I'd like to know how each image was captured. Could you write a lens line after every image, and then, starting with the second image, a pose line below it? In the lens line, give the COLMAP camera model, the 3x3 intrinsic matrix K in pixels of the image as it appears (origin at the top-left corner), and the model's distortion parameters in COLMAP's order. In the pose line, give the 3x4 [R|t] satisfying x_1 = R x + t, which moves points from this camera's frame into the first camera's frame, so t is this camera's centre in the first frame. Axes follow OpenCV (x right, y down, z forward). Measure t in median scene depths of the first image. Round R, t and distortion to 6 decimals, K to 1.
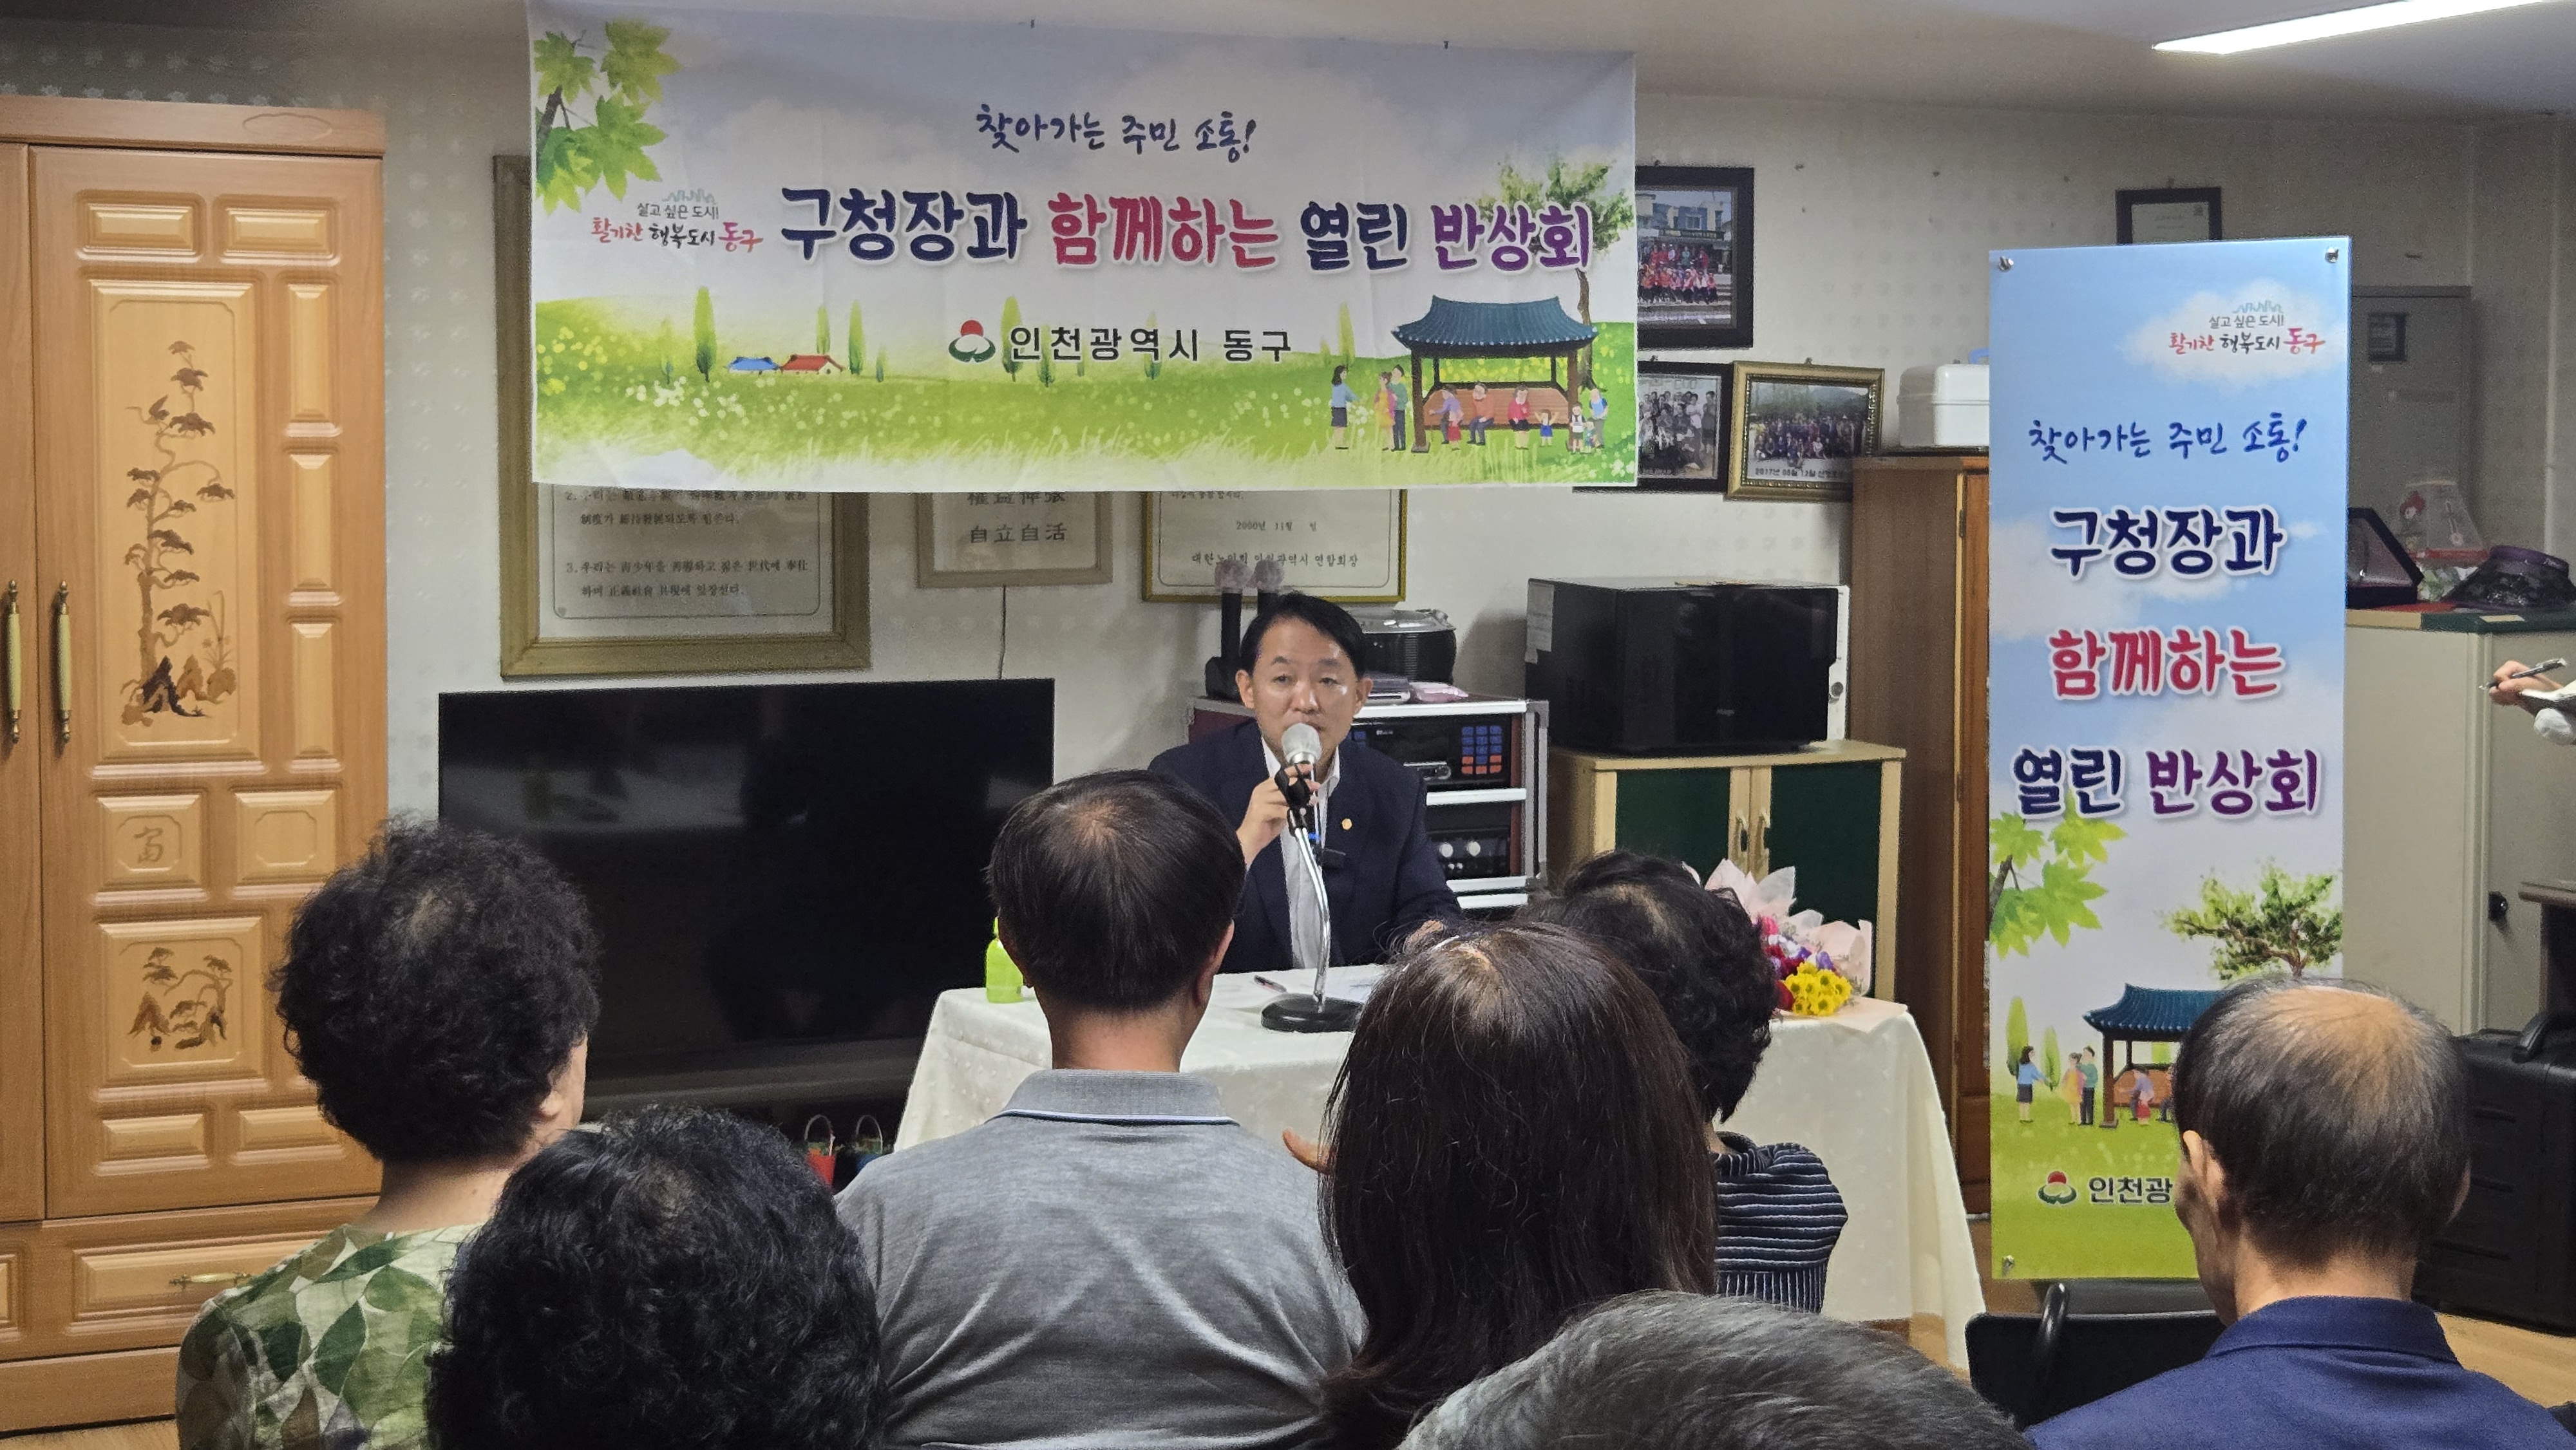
lens RADIAL K [[3830.0, 0, 1291.8], [0, 3830.0, 718.6], [0, 0, 1]] dist [0.070429, 0.000000]
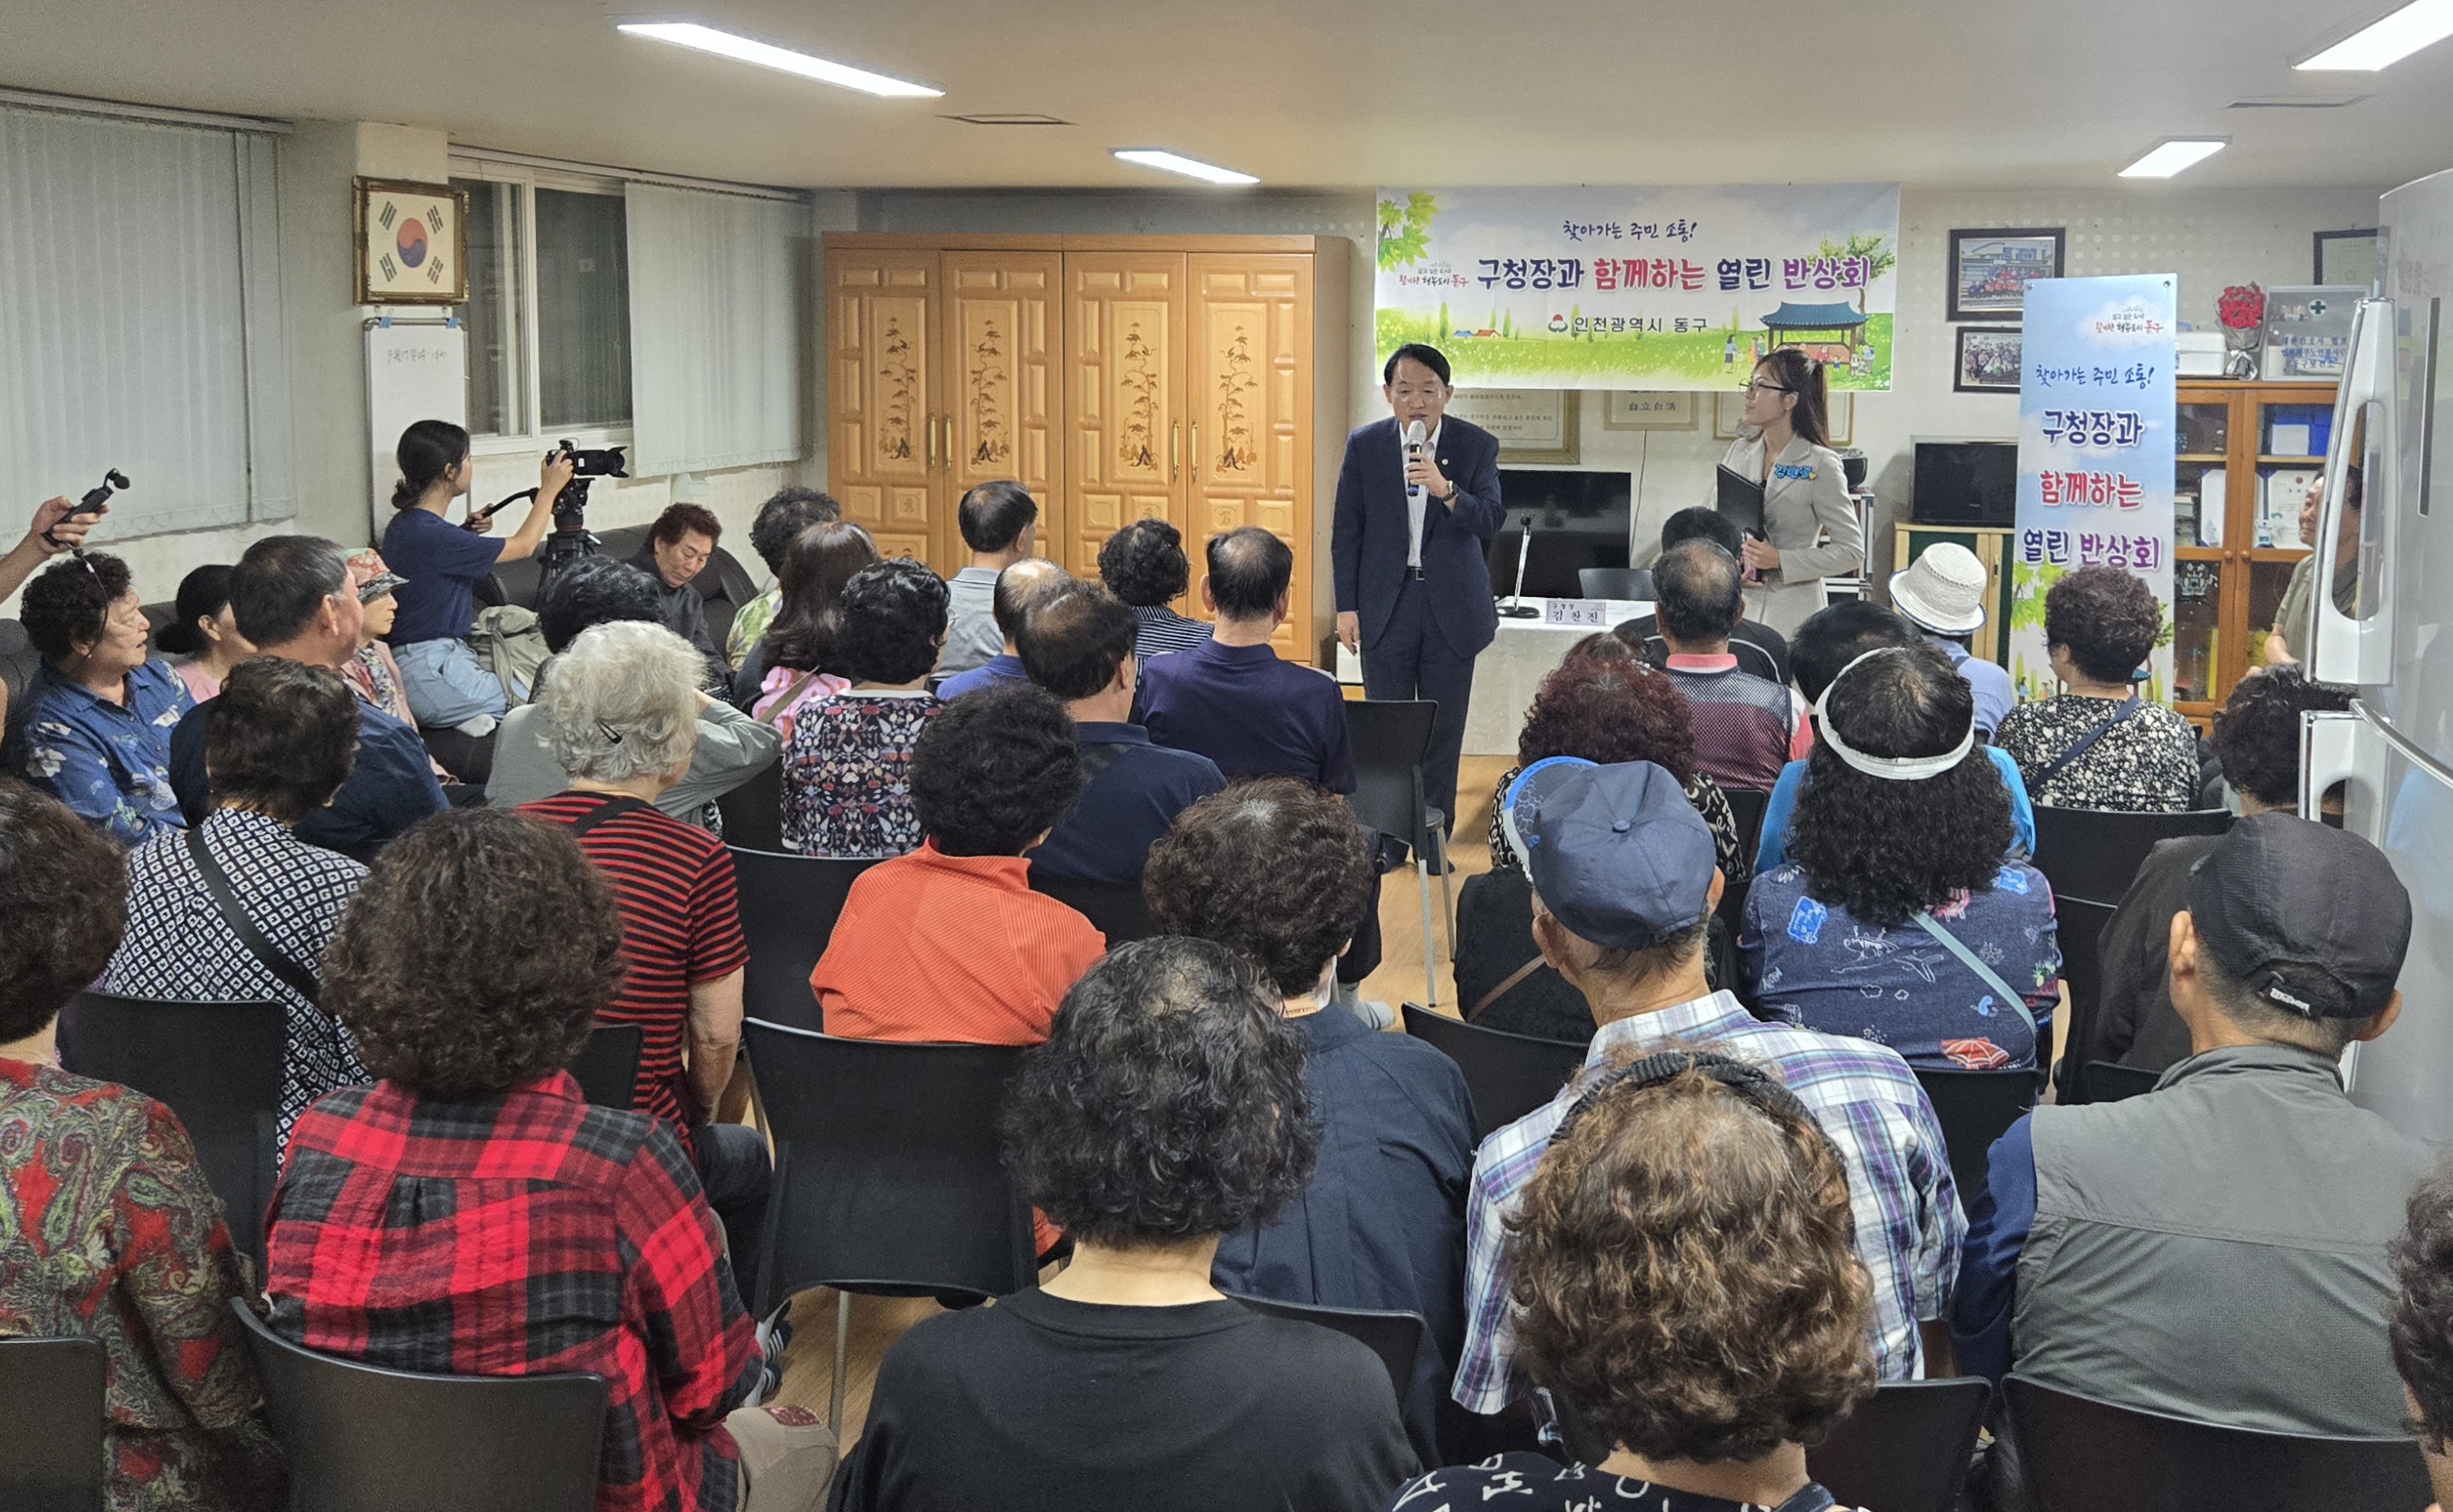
lens RADIAL K [[2291.3, 0, 1298.4], [0, 2291.3, 564.2], [0, 0, 1]] dist [0.048813, 0.000000]
pose [[0.795141, 0.069797, -0.602394, 0.626651], [-0.050237, 0.997521, 0.049268, -0.013755], [0.604340, -0.008913, 0.796677, -0.196908]]
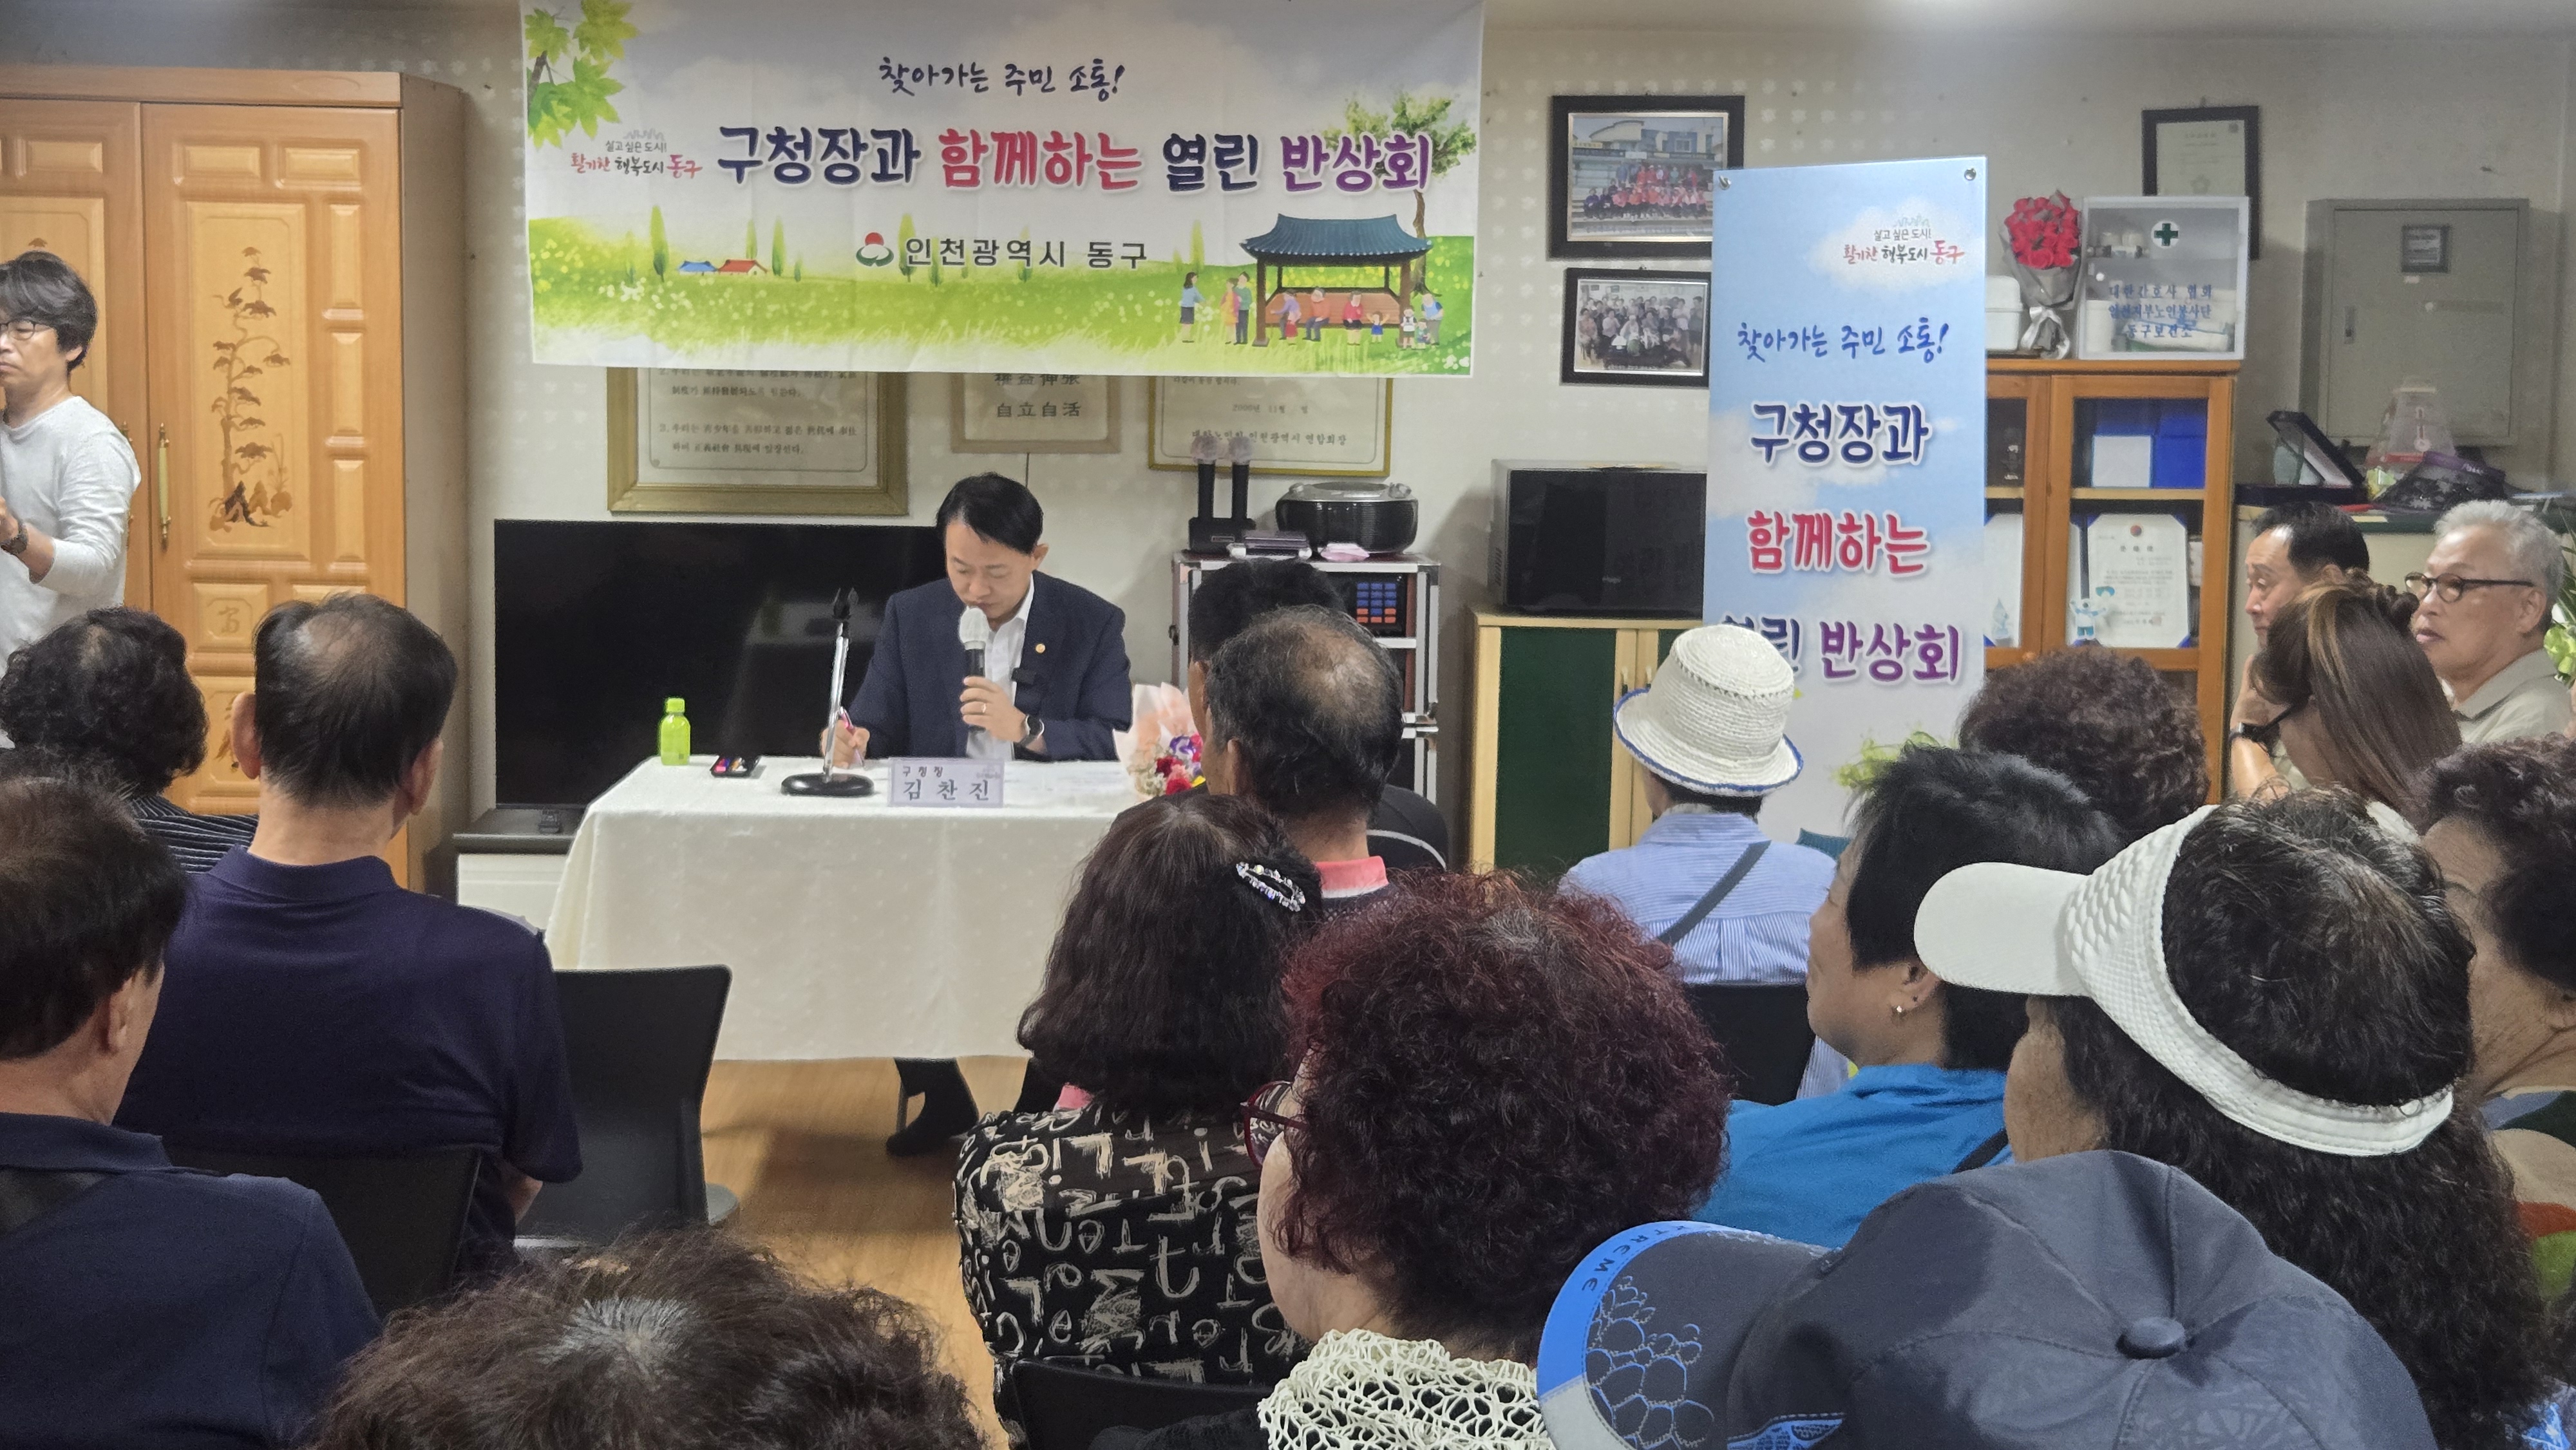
lens RADIAL K [[3630.9, 0, 1249.2], [0, 3630.9, 727.2], [0, 0, 1]] dist [0.067693, 0.000000]
pose [[0.918756, 0.053476, -0.391187, 0.490074], [-0.041407, 0.998372, 0.039229, 0.004731], [0.392648, -0.019844, 0.919475, -0.038186]]
